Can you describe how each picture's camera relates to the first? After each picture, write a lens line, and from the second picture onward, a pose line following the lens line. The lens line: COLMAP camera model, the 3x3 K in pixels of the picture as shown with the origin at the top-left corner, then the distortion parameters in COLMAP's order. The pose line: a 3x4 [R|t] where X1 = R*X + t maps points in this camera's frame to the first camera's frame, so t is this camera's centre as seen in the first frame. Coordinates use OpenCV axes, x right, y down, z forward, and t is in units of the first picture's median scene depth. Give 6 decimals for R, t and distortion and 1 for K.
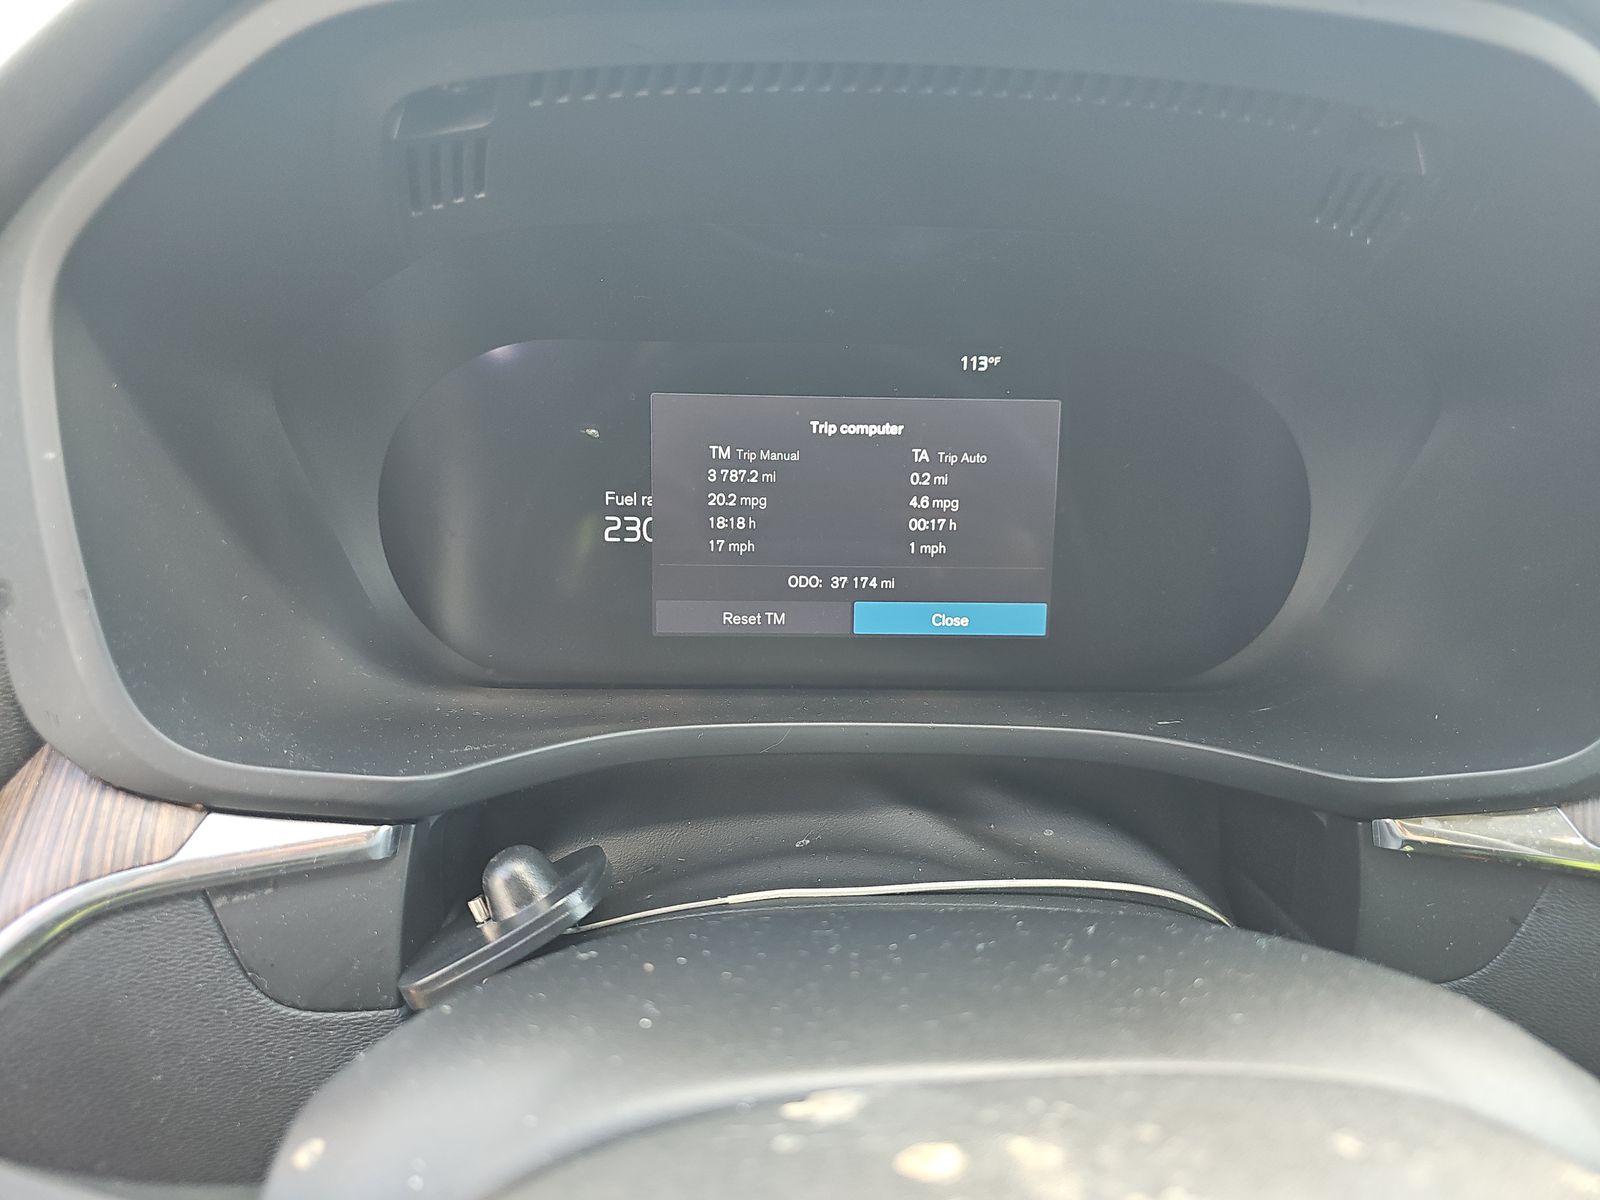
lens RADIAL K [[1064.9, 0, 800.0], [0, 1064.9, 600.0], [0, 0, 1]] dist [0.038491, -0.057427]
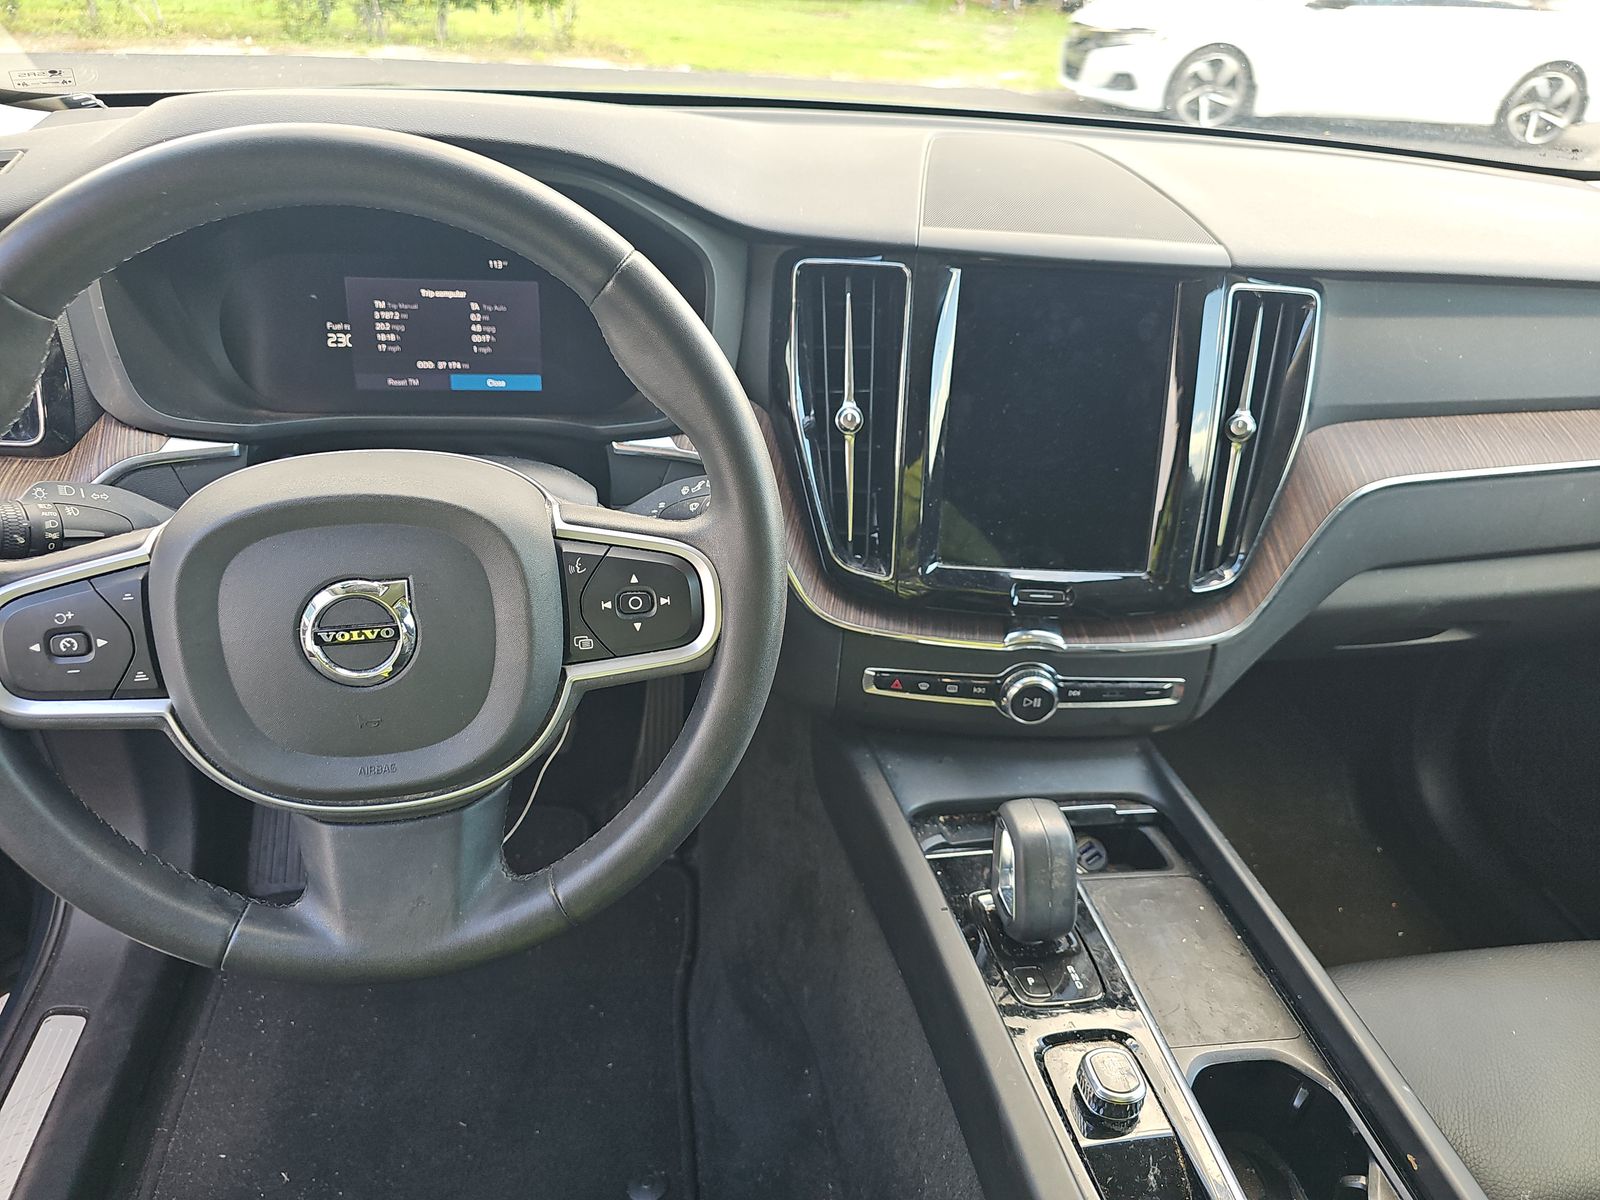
lens RADIAL K [[1064.9, 0, 800.0], [0, 1064.9, 600.0], [0, 0, 1]] dist [0.038491, -0.057427]
pose [[0.990453, -0.032795, 0.133896, 0.466337], [0.013351, 0.989544, 0.143611, 0.159130], [-0.137205, -0.140452, 0.980534, -1.370911]]
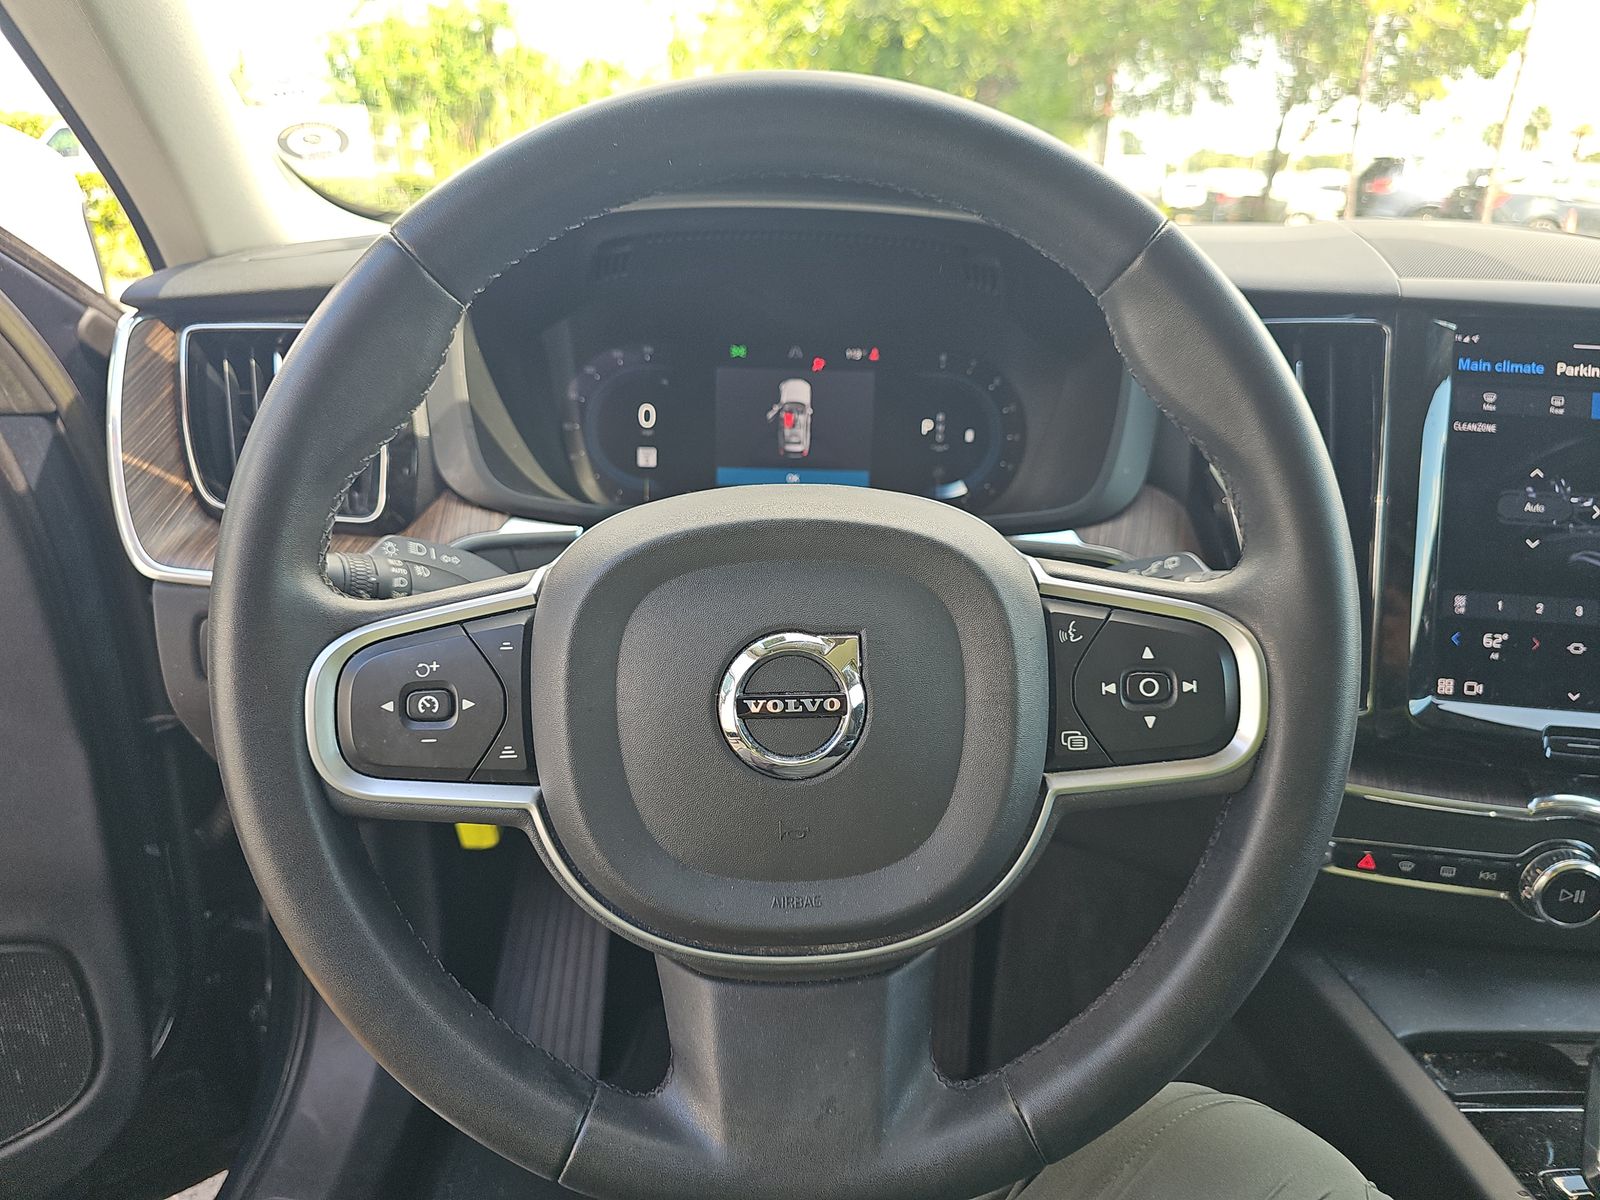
lens RADIAL K [[1064.9, 0, 800.0], [0, 1064.9, 600.0], [0, 0, 1]] dist [0.038491, -0.057427]
pose [[0.999521, 0.009212, -0.029556, 0.129174], [-0.010834, 0.998416, -0.055208, 0.344902], [0.029001, 0.055501, 0.998037, -0.969286]]
